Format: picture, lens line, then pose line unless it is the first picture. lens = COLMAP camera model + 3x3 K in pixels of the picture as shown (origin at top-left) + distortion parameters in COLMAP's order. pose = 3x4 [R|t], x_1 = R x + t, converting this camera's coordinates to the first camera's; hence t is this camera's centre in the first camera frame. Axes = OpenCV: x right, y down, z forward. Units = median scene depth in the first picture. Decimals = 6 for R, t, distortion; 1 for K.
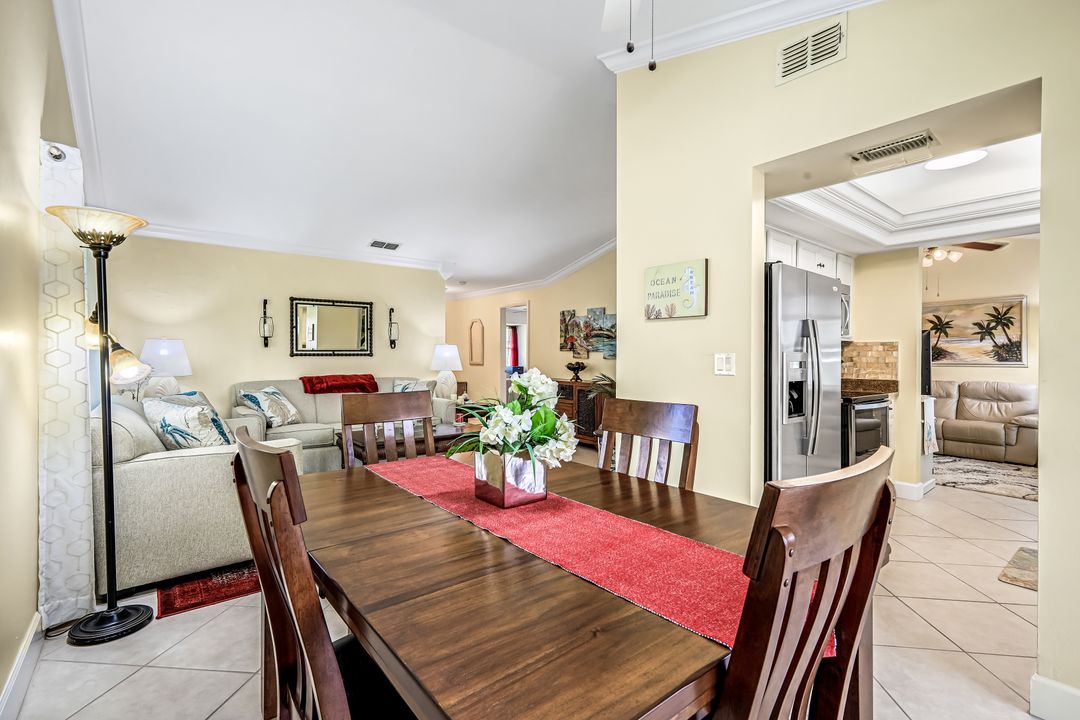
lens RADIAL K [[484.7, 0, 540.3], [0, 484.7, 358.2], [0, 0, 1]] dist [0.008280, -0.000323]
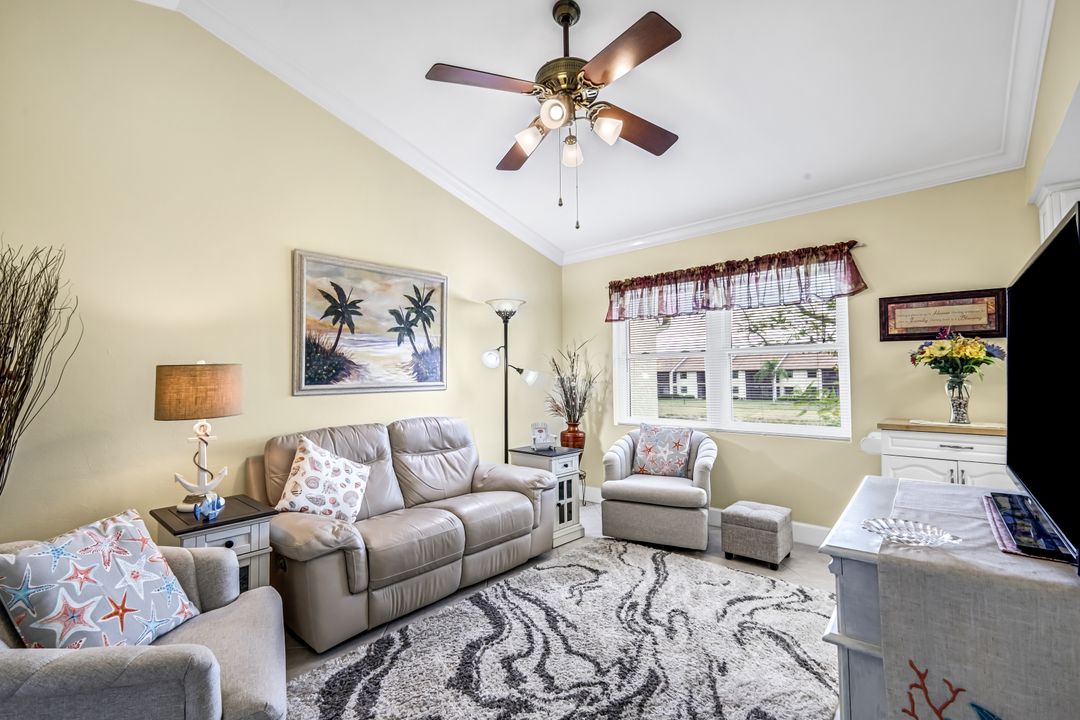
lens RADIAL K [[477.8, 0, 538.5], [0, 477.8, 359.4], [0, 0, 1]] dist [-0.000332, -0.000160]
pose [[-0.172584, 0.032702, 0.984452, 0.381351], [0.011615, 0.999447, -0.031164, -0.000070], [-0.984926, 0.006056, -0.172869, 1.014724]]
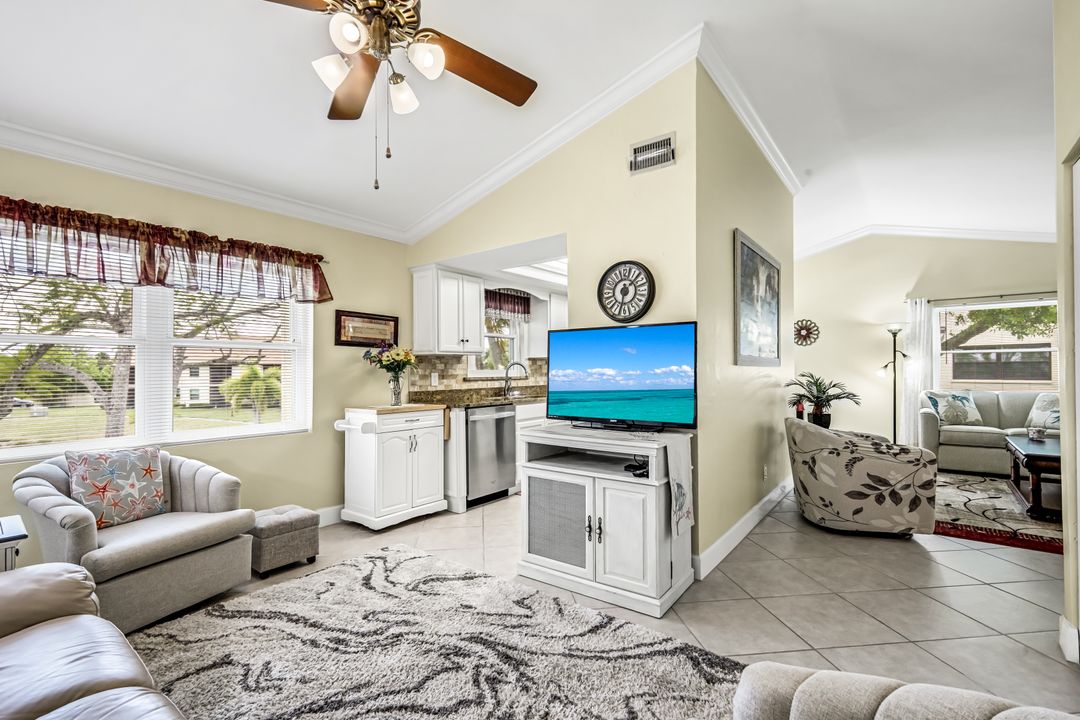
lens RADIAL K [[486.6, 0, 542.4], [0, 486.6, 367.0], [0, 0, 1]] dist [0.009173, -0.000151]
pose [[-0.971096, -0.001563, -0.238684, 0.719683], [-0.000043, 0.999980, -0.006373, 0.001148], [0.238689, -0.006179, -0.971076, 1.250490]]
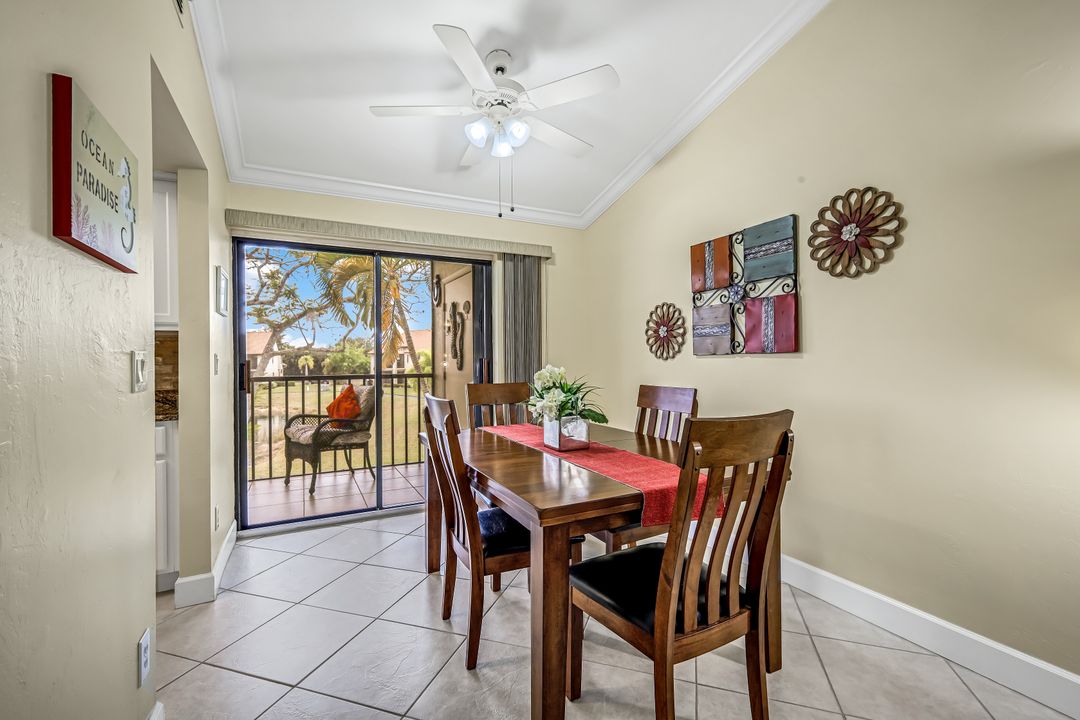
lens RADIAL K [[466.0, 0, 540.0], [0, 466.0, 360.0], [0, 0, 1]] dist [0.008636, 0.000095]
pose [[-0.977428, 0.002161, 0.211260, -0.068854], [0.004387, 0.999940, 0.010067, -0.000724], [-0.211225, 0.010766, -0.977378, 0.605994]]
